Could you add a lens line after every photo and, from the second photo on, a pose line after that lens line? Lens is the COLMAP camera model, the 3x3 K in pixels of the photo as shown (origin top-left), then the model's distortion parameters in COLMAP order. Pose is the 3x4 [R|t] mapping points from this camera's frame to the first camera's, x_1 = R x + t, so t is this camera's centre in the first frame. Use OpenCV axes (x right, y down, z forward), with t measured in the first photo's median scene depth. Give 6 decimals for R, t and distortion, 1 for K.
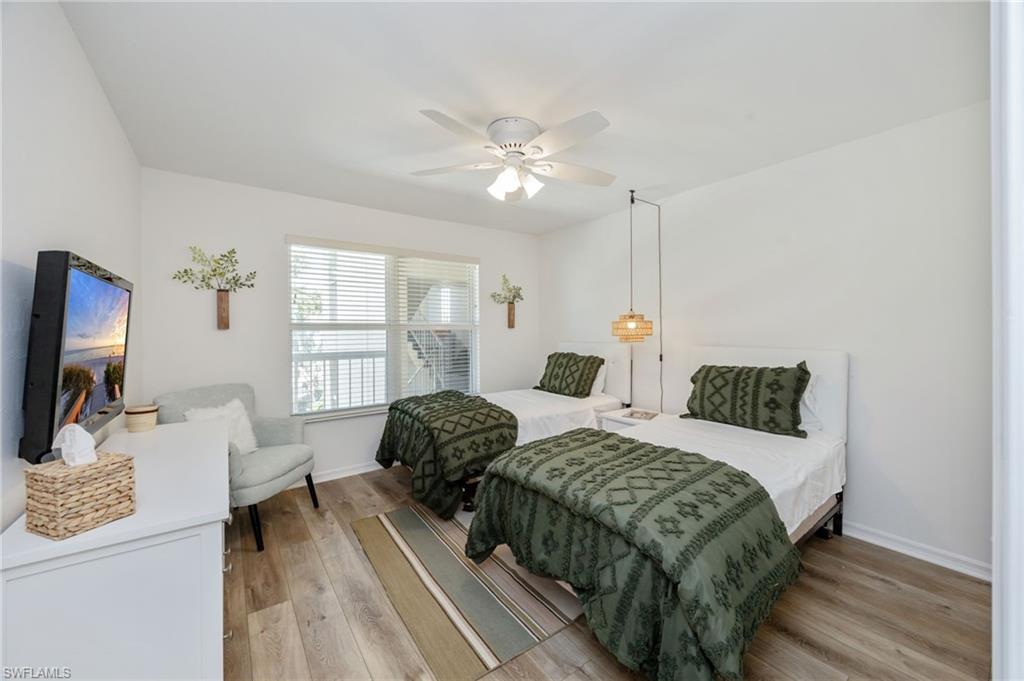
lens RADIAL K [[387.4, 0, 511.7], [0, 387.4, 337.3], [0, 0, 1]] dist [-0.003044, -0.000531]
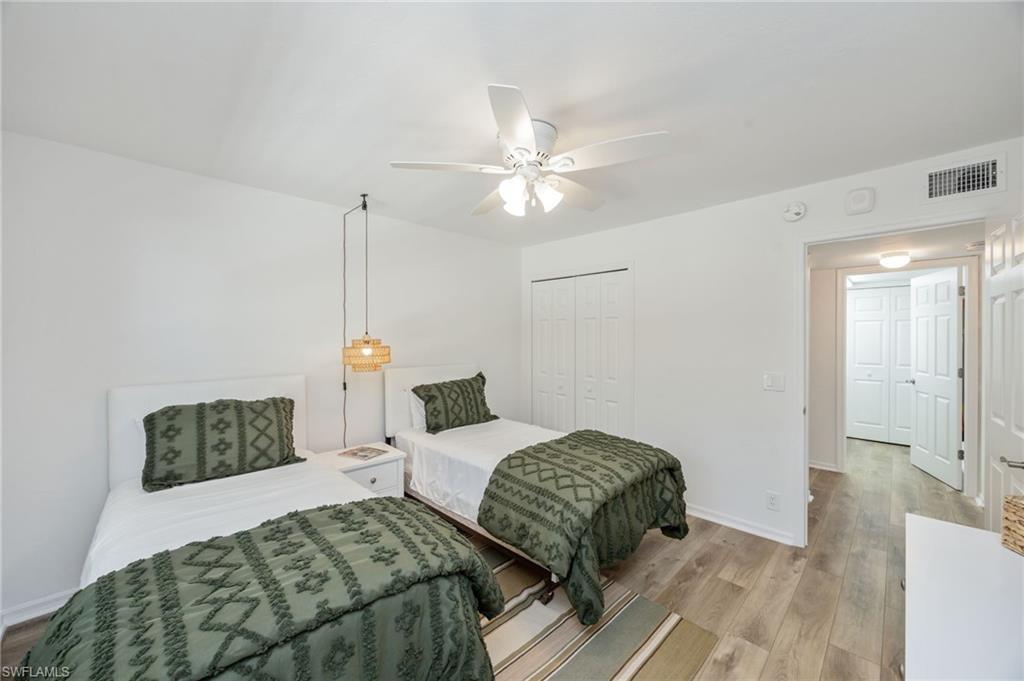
lens RADIAL K [[402.6, 0, 512.8], [0, 402.6, 351.1], [0, 0, 1]] dist [-0.000178, -0.000126]
pose [[-0.126040, 0.006912, 0.992001, -0.621697], [0.061003, 0.998137, 0.000796, -0.010460], [-0.990148, 0.060616, -0.126227, 0.805351]]
